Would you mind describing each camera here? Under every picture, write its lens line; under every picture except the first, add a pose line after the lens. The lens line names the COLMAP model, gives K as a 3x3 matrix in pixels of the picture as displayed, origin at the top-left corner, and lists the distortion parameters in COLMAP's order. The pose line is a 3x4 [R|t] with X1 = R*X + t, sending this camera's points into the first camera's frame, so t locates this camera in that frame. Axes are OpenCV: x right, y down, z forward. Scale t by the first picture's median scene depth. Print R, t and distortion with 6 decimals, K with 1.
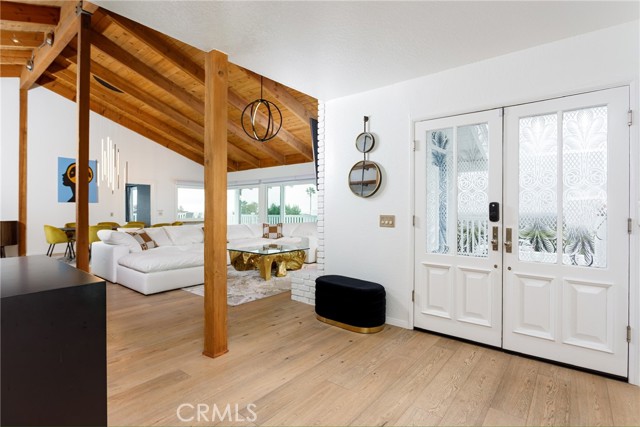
lens RADIAL K [[317.4, 0, 321.0], [0, 317.4, 204.0], [0, 0, 1]] dist [0.003618, 0.000328]
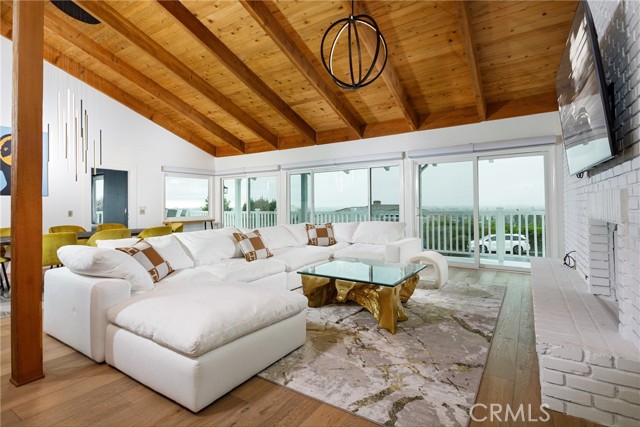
lens RADIAL K [[321.5, 0, 317.7], [0, 321.5, 198.6], [0, 0, 1]] dist [0.015665, -0.000574]
pose [[0.995665, -0.006346, 0.092791, -0.227138], [0.006695, 0.999972, -0.003449, 0.007767], [-0.092767, 0.004055, 0.995680, 0.300207]]
